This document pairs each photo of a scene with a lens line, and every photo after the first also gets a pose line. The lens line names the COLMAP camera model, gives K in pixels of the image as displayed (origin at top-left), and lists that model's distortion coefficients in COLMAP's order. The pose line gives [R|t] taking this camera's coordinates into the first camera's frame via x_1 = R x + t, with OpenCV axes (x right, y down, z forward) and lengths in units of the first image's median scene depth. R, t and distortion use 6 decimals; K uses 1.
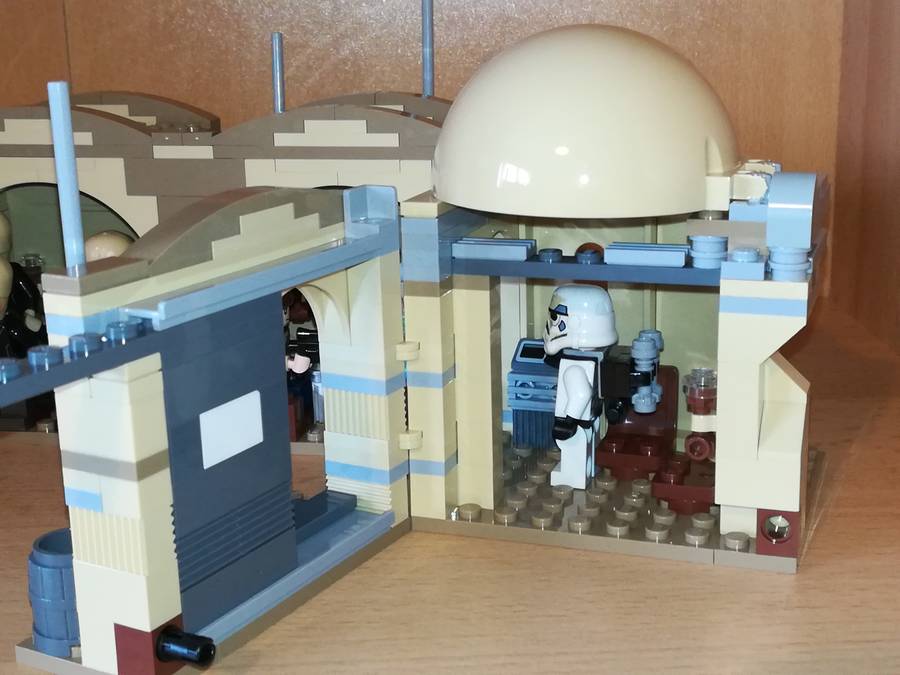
lens RADIAL K [[1387.5, 0, 451.5], [0, 1387.5, 322.3], [0, 0, 1]] dist [0.032781, 0.069985]
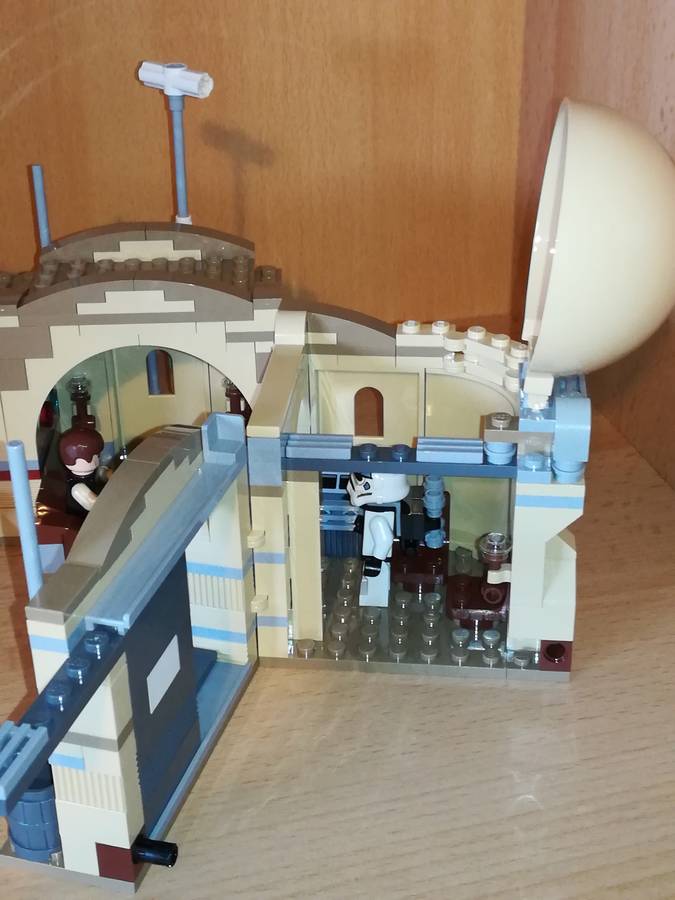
lens RADIAL K [[1387.5, 0, 337.5], [0, 1387.5, 450.0], [0, 0, 1]] dist [0.032781, 0.069985]
pose [[0.969687, -0.106738, 0.219805, -0.226421], [0.045762, 0.962960, 0.265734, -0.382114], [-0.240027, -0.247620, 0.938654, -0.129638]]
